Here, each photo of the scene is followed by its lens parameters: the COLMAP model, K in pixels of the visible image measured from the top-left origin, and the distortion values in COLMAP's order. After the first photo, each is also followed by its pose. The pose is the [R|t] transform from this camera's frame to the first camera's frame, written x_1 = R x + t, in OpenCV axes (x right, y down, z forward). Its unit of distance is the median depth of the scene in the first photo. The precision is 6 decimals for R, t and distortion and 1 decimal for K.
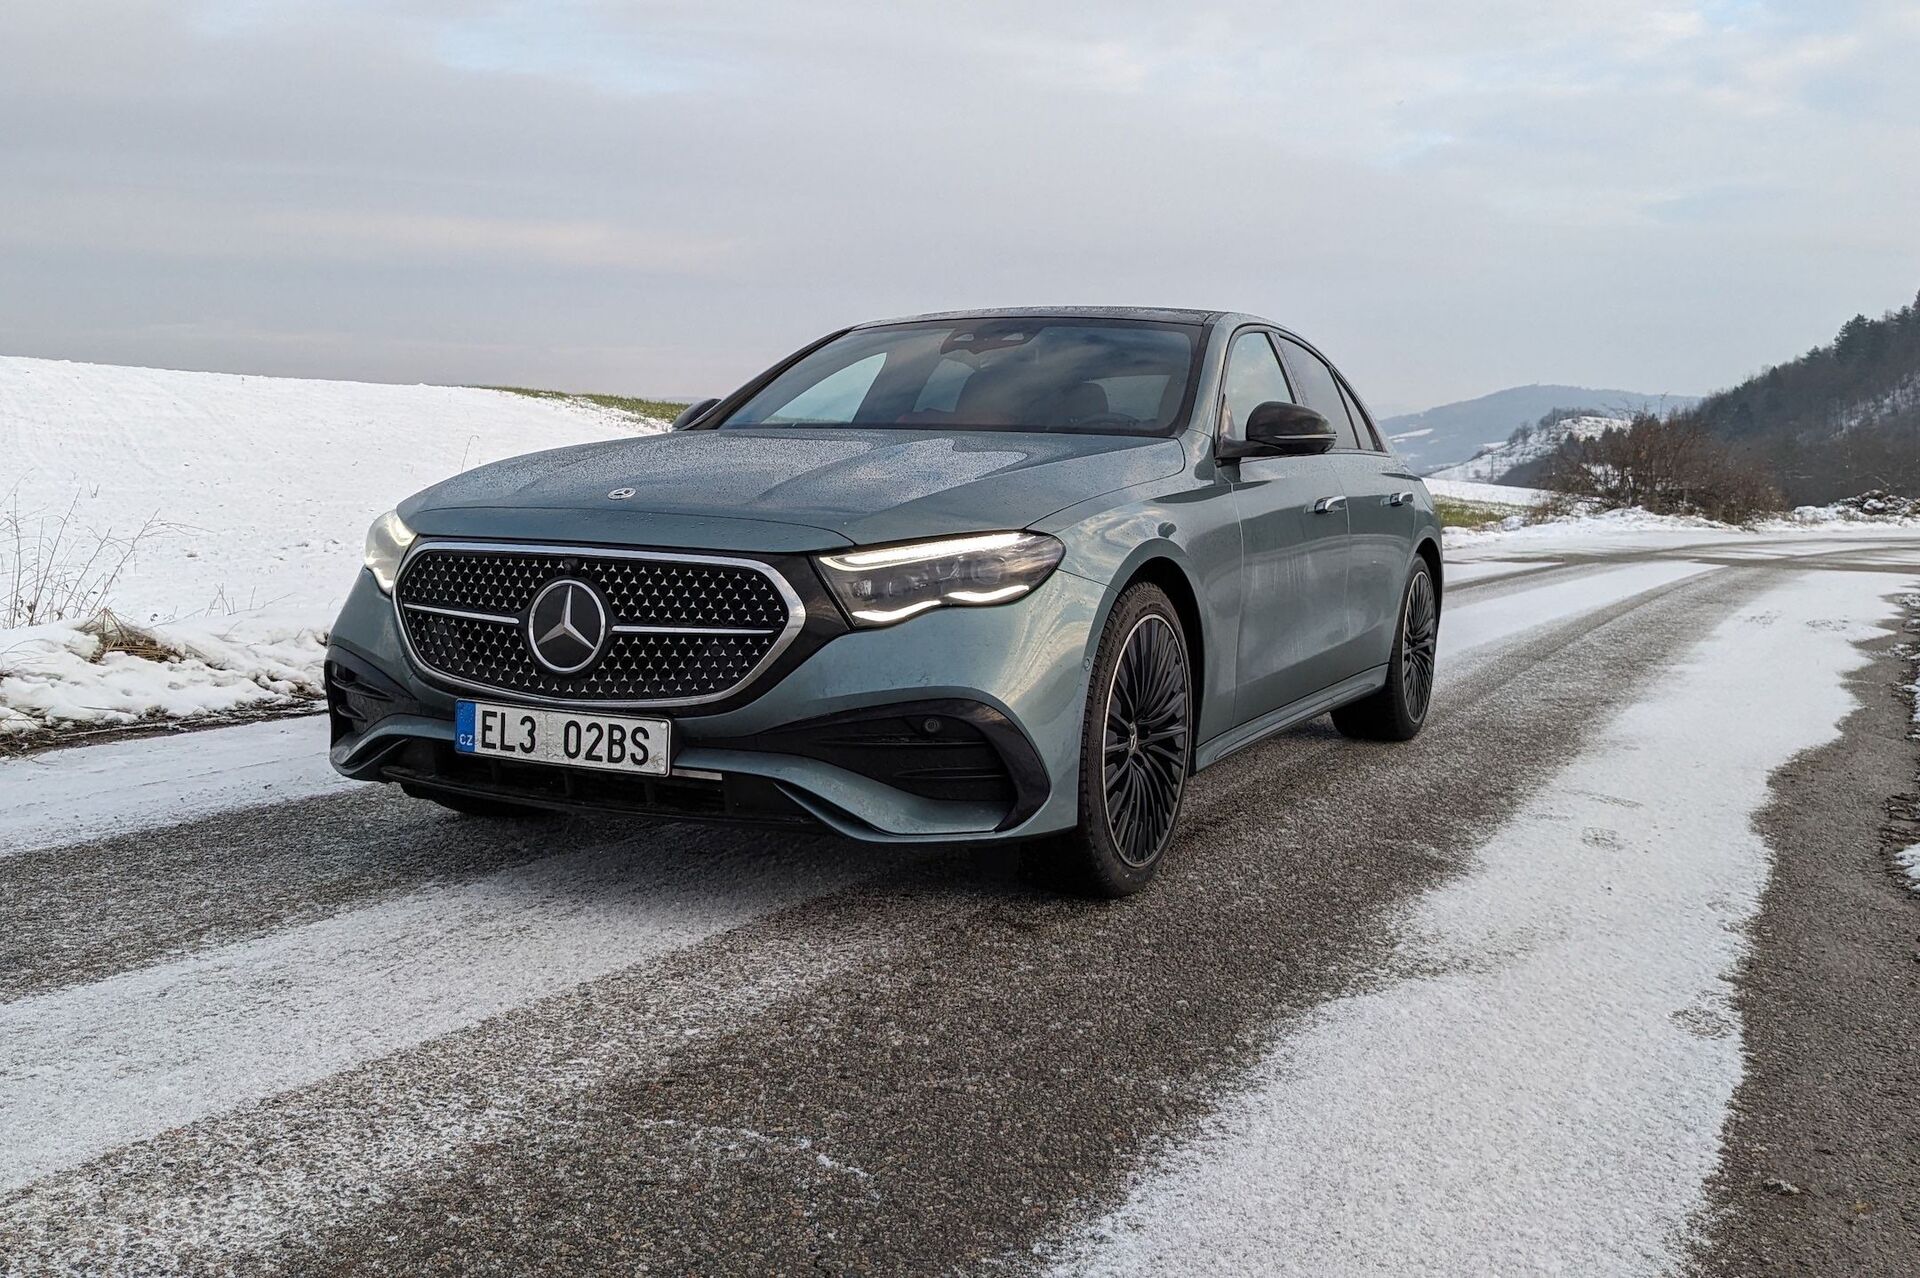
lens RADIAL K [[1885.4, 0, 951.0], [0, 1885.4, 596.8], [0, 0, 1]] dist [0.065640, -0.141121]
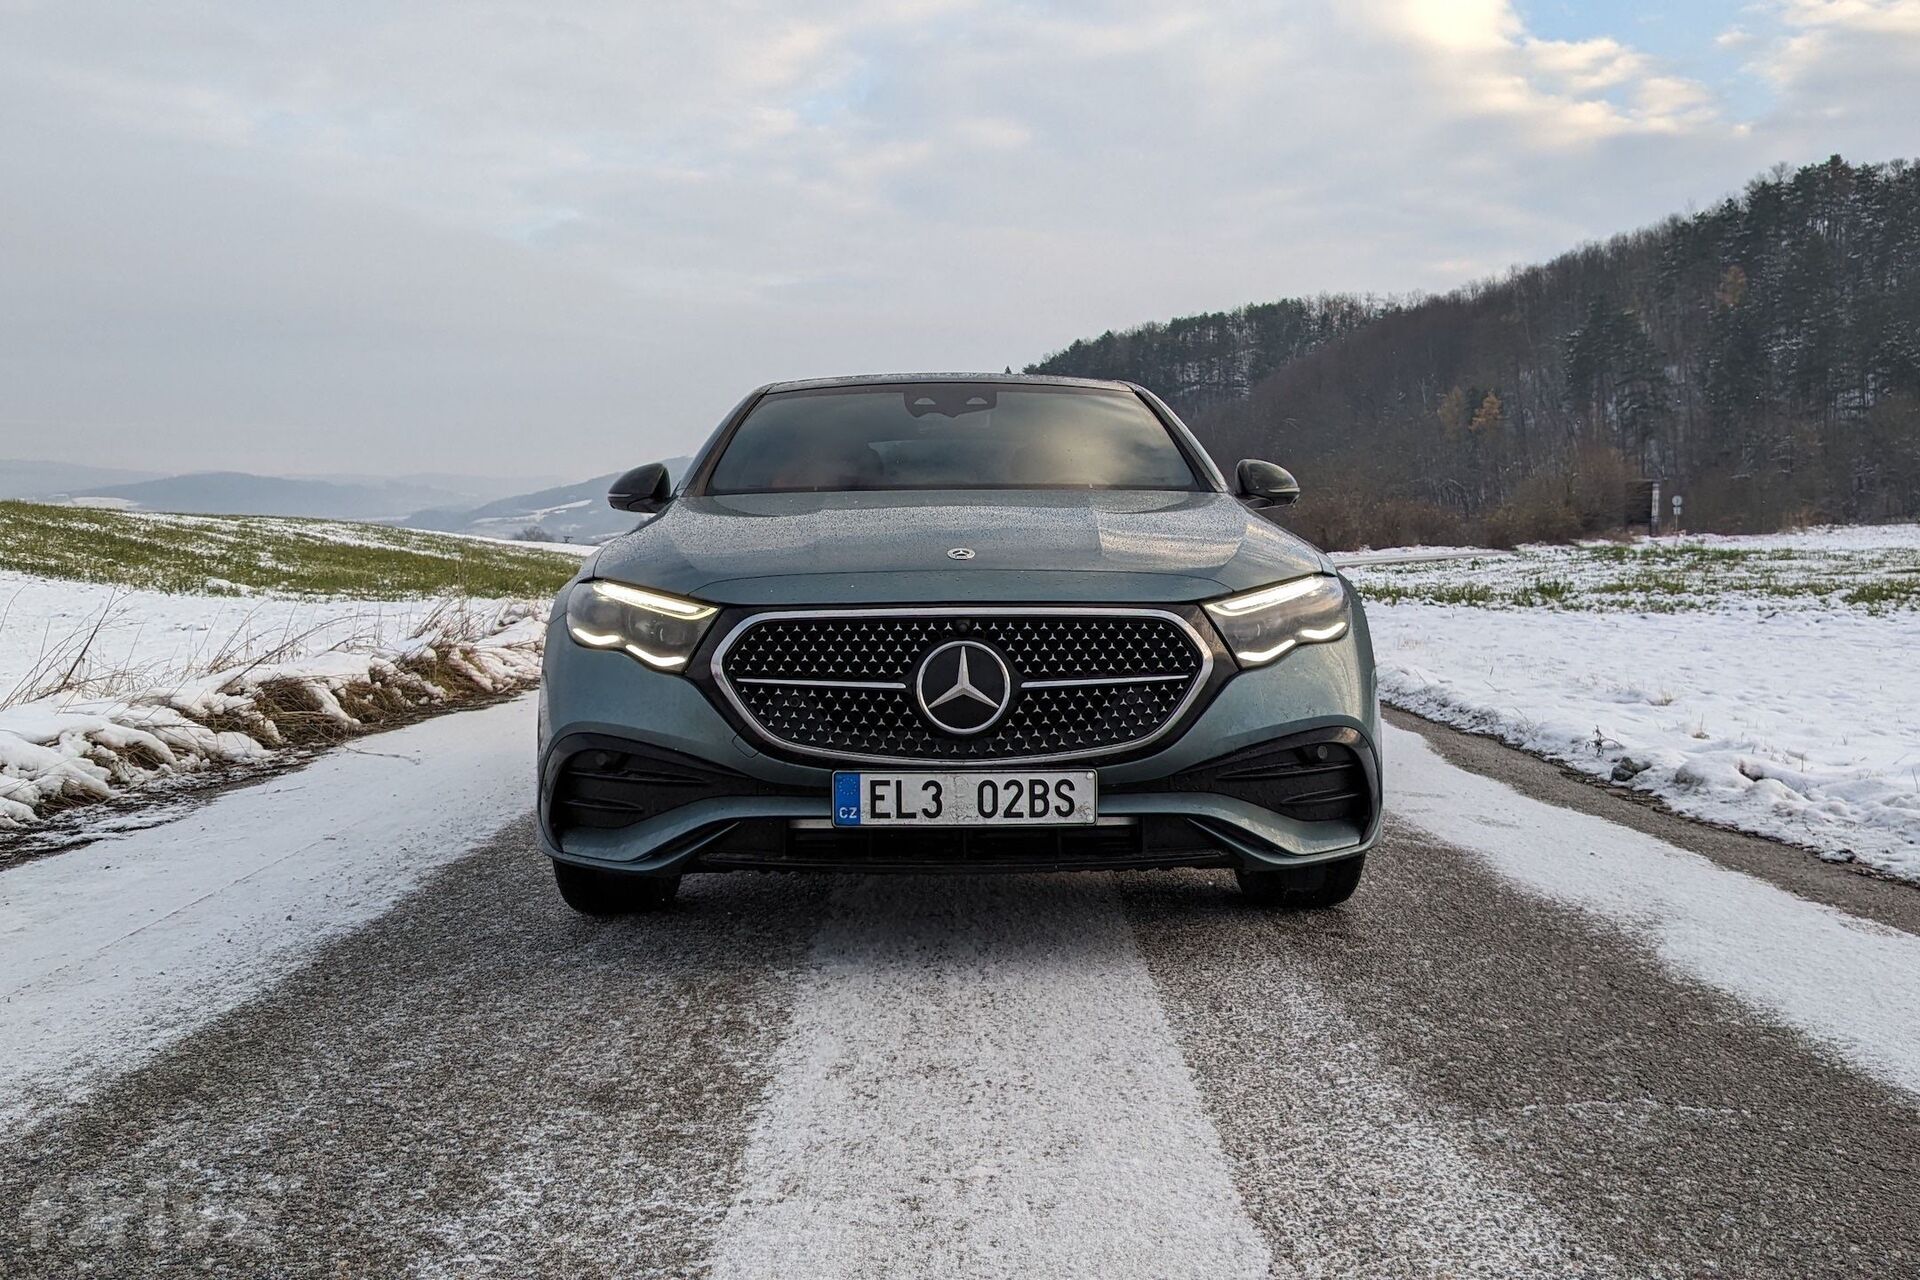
lens RADIAL K [[1885.4, 0, 951.0], [0, 1885.4, 597.8], [0, 0, 1]] dist [0.065640, -0.141121]
pose [[0.893751, -0.046507, 0.446145, -0.654894], [0.062551, 0.997815, -0.021293, -0.010738], [-0.444180, 0.046937, 0.894707, 0.109264]]
